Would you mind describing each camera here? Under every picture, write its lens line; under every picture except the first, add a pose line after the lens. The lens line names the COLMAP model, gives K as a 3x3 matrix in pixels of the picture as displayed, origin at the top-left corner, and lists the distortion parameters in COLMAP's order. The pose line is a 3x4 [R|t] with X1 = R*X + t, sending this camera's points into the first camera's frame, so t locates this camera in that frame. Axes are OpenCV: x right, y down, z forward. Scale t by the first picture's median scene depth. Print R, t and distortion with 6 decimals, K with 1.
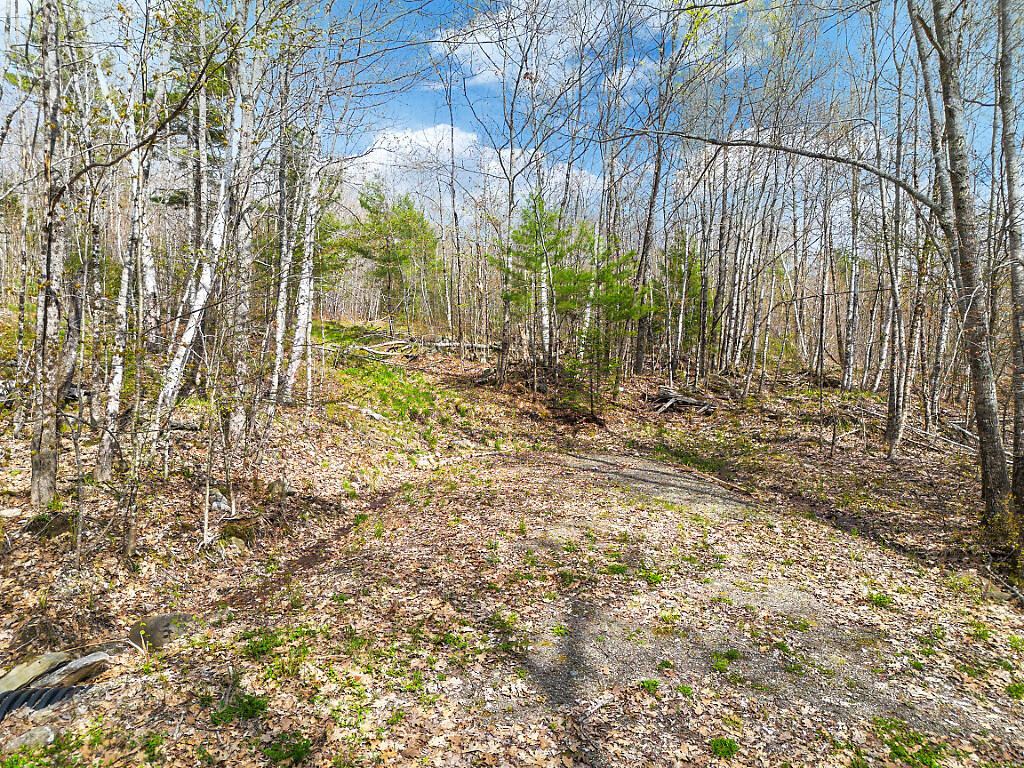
lens RADIAL K [[716.2, 0, 512.4], [0, 716.2, 379.7], [0, 0, 1]] dist [0.073987, -0.068048]
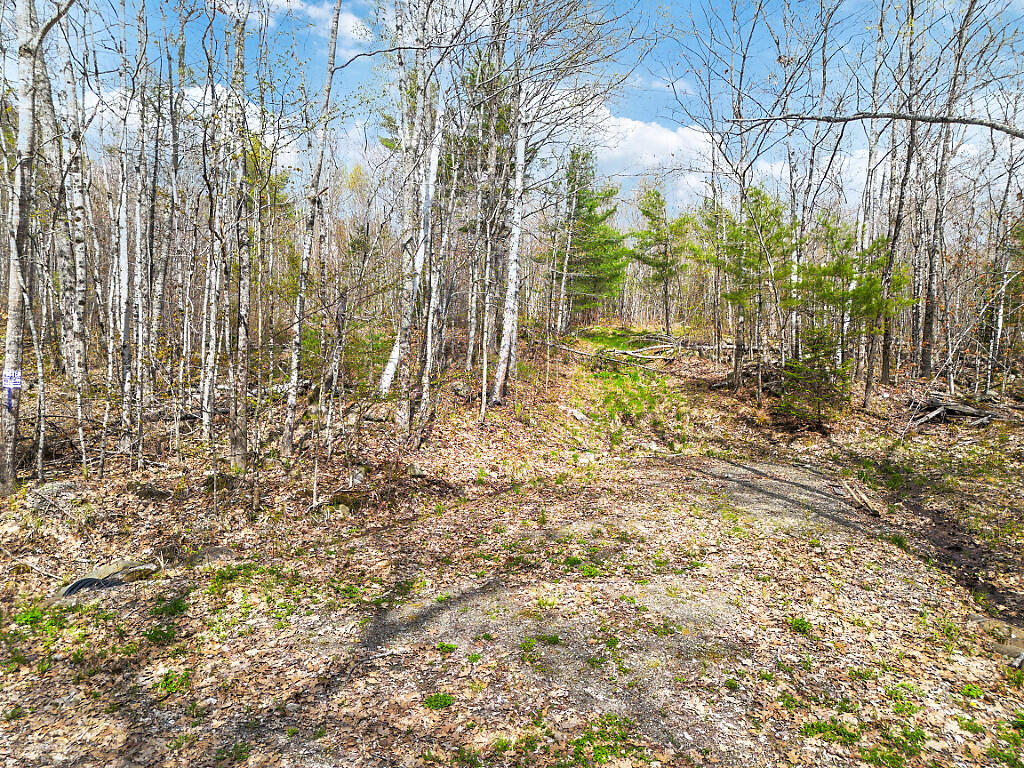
lens RADIAL K [[716.2, 0, 513.3], [0, 716.2, 383.5], [0, 0, 1]] dist [0.073987, -0.068048]
pose [[0.886557, 0.006855, -0.462568, 0.324215], [-0.007000, 0.999975, 0.001402, 0.001241], [0.462566, 0.001995, 0.886583, 0.015435]]
